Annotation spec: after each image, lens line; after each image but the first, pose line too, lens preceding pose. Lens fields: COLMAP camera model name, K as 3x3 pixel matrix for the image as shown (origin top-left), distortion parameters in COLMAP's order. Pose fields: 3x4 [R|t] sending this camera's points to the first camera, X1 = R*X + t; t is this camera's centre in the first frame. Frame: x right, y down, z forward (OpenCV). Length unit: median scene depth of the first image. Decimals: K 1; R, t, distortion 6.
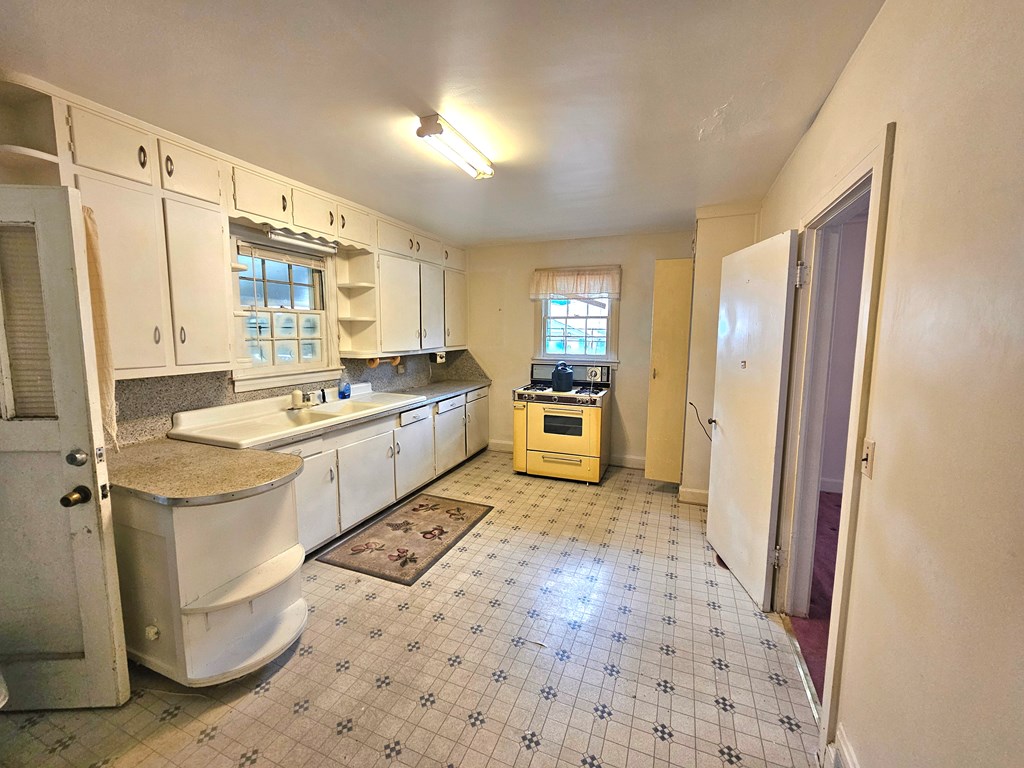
lens RADIAL K [[416.9, 0, 507.7], [0, 416.9, 377.2], [0, 0, 1]] dist [-0.001431, -0.001764]
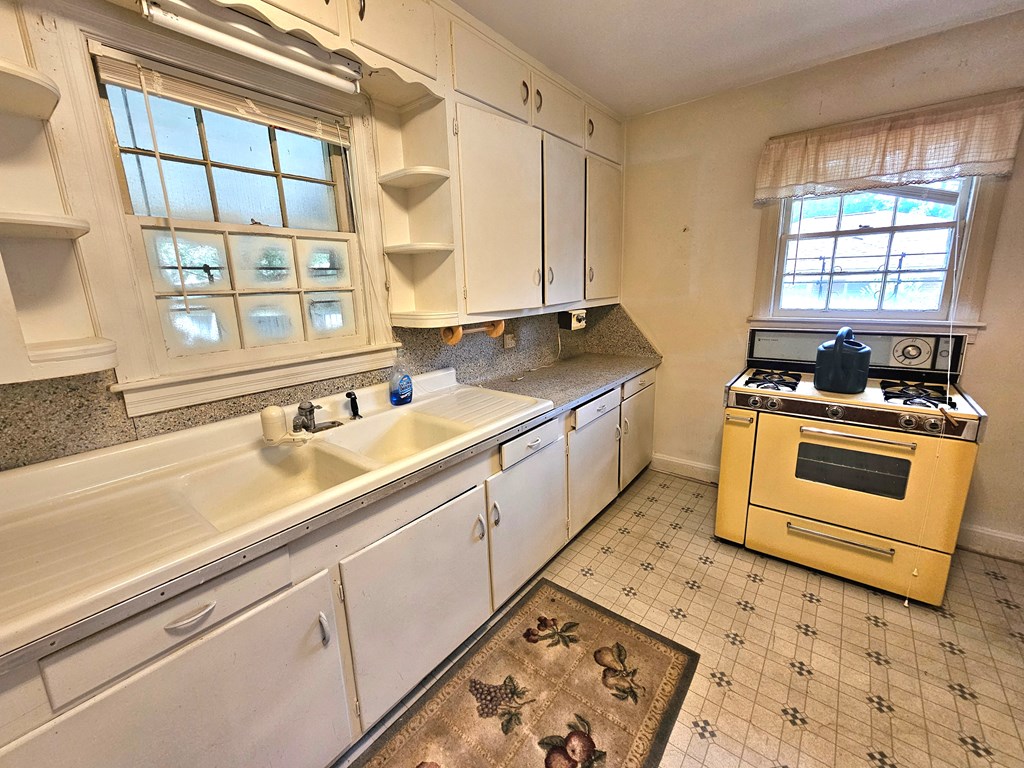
lens RADIAL K [[416.9, 0, 507.7], [0, 416.9, 377.2], [0, 0, 1]] dist [-0.001431, -0.001764]
pose [[0.958608, 0.028034, -0.283344, -0.103697], [0.003294, 0.993983, 0.109488, -0.037012], [0.284708, -0.105890, 0.952748, 0.494884]]
